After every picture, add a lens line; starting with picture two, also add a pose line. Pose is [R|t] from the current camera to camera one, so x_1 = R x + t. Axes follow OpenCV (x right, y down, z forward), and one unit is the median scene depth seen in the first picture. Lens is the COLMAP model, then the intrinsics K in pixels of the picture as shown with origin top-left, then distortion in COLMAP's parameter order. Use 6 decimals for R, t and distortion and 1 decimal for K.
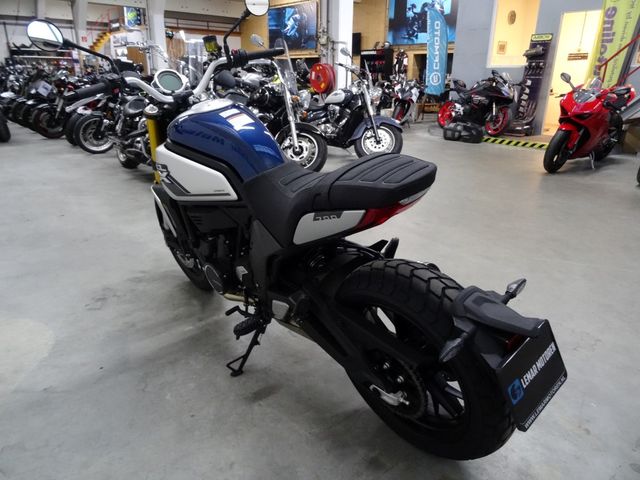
lens RADIAL K [[454.9, 0, 321.3], [0, 454.9, 239.2], [0, 0, 1]] dist [-0.000601, -0.010992]
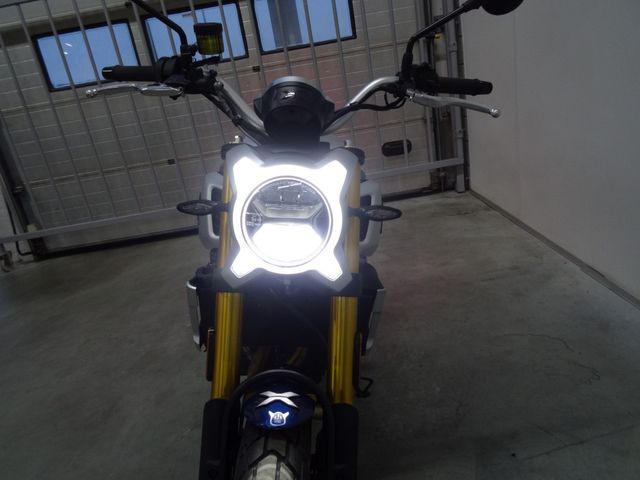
lens RADIAL K [[458.2, 0, 320.7], [0, 458.2, 240.8], [0, 0, 1]] dist [0.004420, 0.009935]
pose [[-0.769412, -0.103793, 0.630264, -0.490097], [0.352597, 0.753742, 0.554570, -0.359594], [-0.532617, 0.648922, -0.543341, 0.975264]]
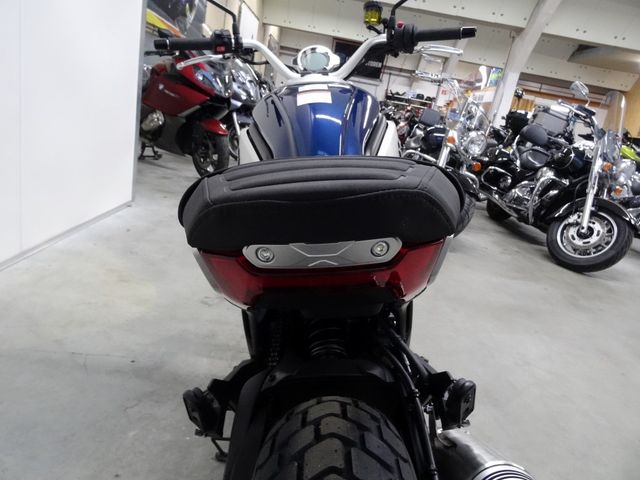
lens RADIAL K [[458.2, 0, 320.7], [0, 458.2, 240.8], [0, 0, 1]] dist [0.004420, 0.009935]
pose [[0.741652, 0.297038, -0.601432, 0.175784], [-0.370258, 0.928926, 0.002200, -0.047842], [0.559340, 0.221053, 0.798921, 0.325756]]
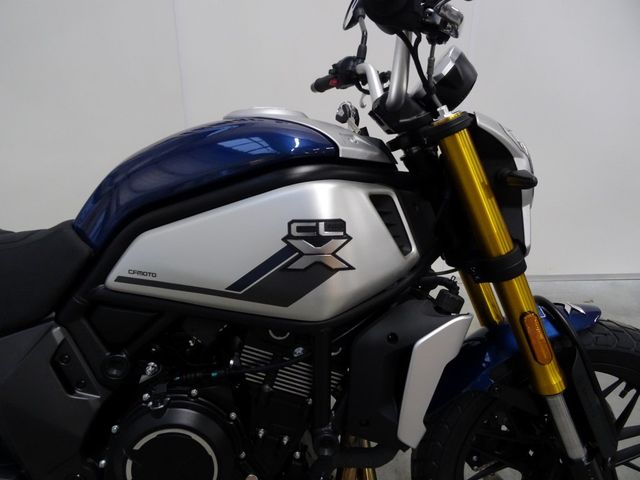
lens RADIAL K [[465.7, 0, 321.4], [0, 465.7, 241.5], [0, 0, 1]] dist [0.003560, 0.000738]
pose [[-0.590504, 0.278319, -0.757524, 0.075230], [-0.295452, 0.798935, 0.523843, -0.314360], [0.751008, 0.533144, -0.389544, 0.872245]]
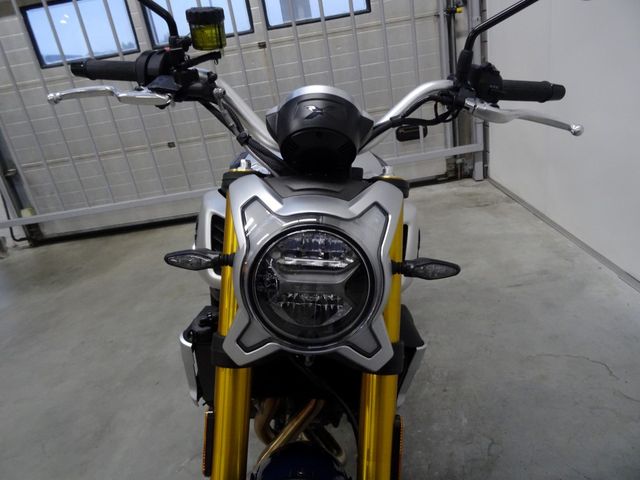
lens RADIAL K [[457.8, 0, 320.3], [0, 457.8, 240.0], [0, 0, 1]] dist [0.004915, 0.003997]
pose [[-0.763070, -0.146611, 0.629468, -0.420422], [0.348732, 0.726596, 0.591983, -0.356874], [-0.544160, 0.671240, -0.503315, 0.907577]]
